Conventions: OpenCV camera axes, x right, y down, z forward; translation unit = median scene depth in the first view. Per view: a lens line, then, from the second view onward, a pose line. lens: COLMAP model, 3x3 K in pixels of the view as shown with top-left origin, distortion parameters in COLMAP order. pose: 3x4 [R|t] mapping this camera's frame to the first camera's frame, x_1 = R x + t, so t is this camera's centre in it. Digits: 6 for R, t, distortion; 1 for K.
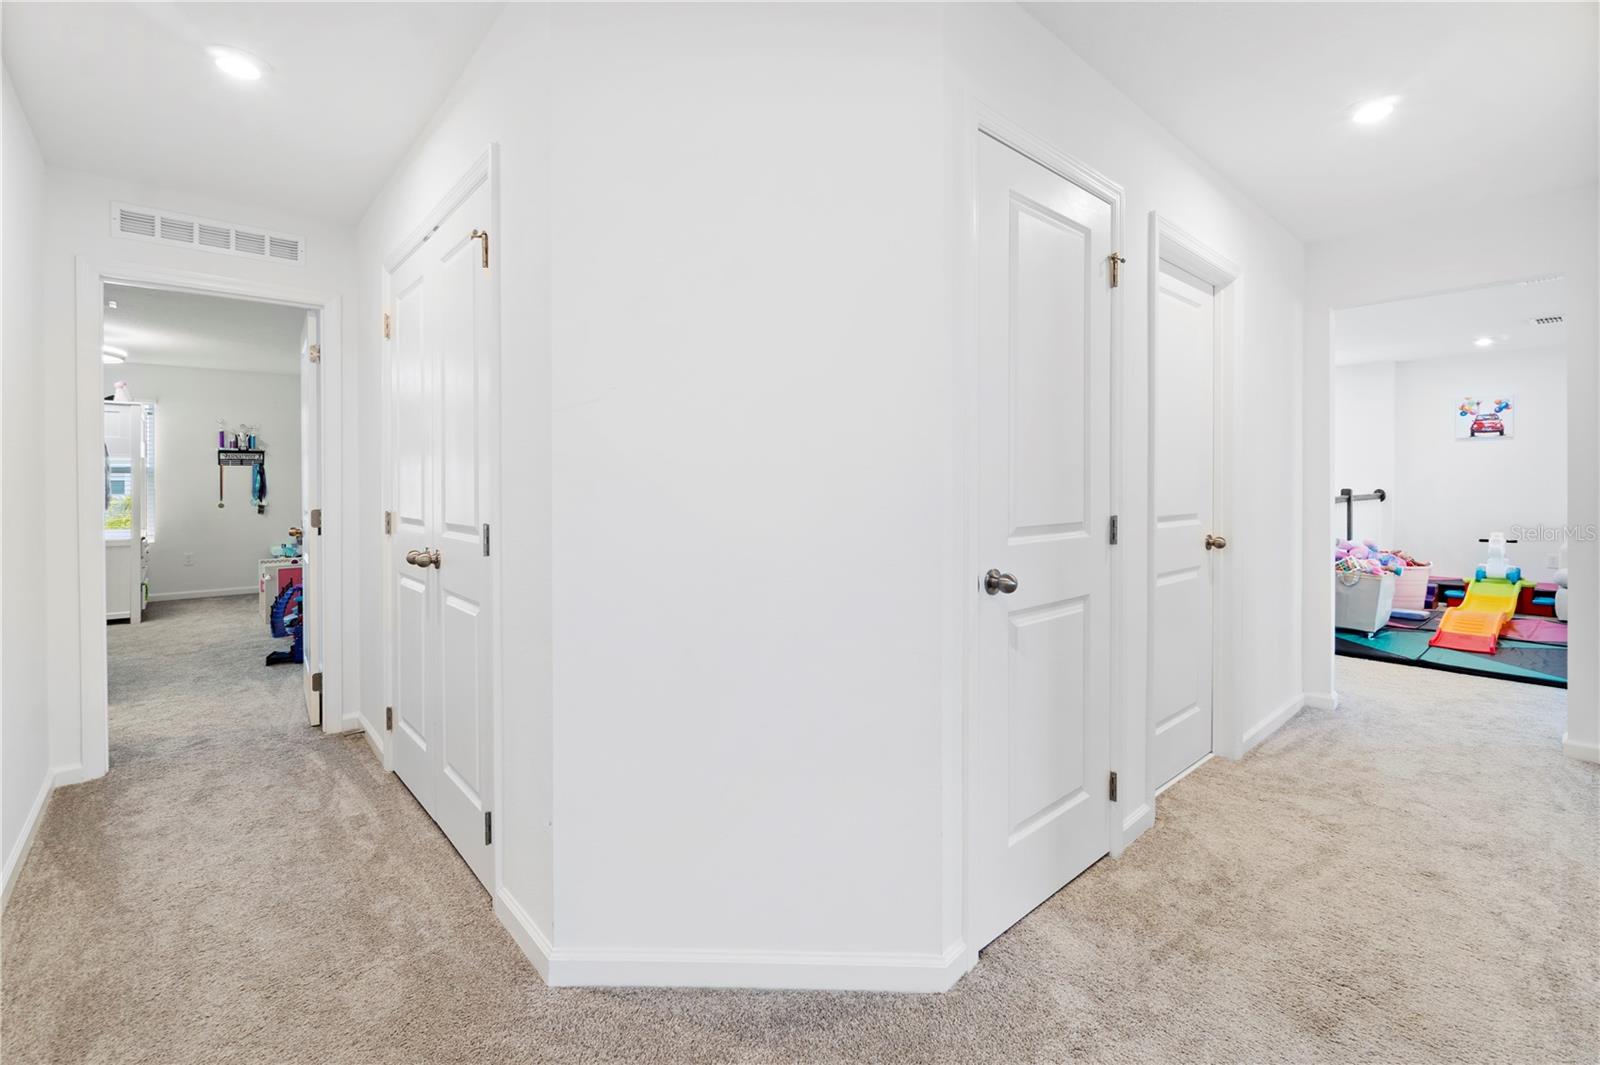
lens RADIAL K [[709.0, 0, 817.1], [0, 709.0, 493.0], [0, 0, 1]] dist [-0.003632, -0.000604]
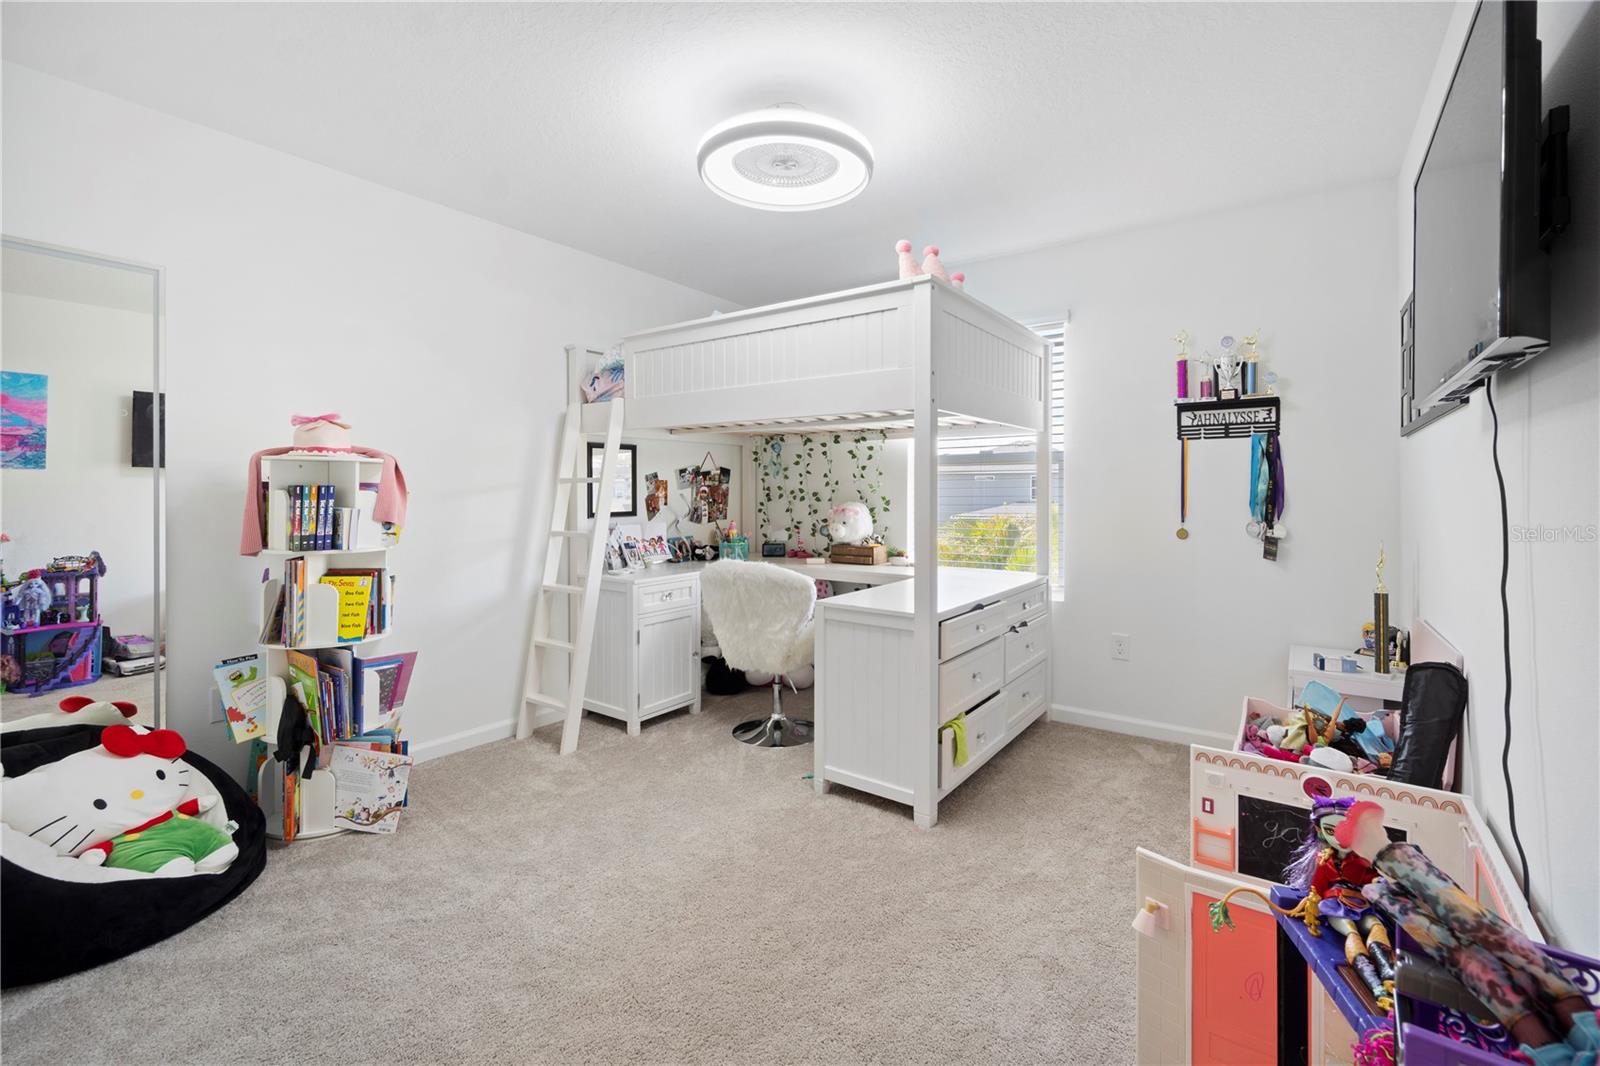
lens RADIAL K [[709.0, 0, 817.1], [0, 709.0, 493.5], [0, 0, 1]] dist [-0.003632, -0.000604]
pose [[0.220186, 0.005558, -0.975442, -0.459315], [-0.013793, 0.999902, 0.002584, -0.004725], [0.975360, 0.012885, 0.220241, 0.669607]]
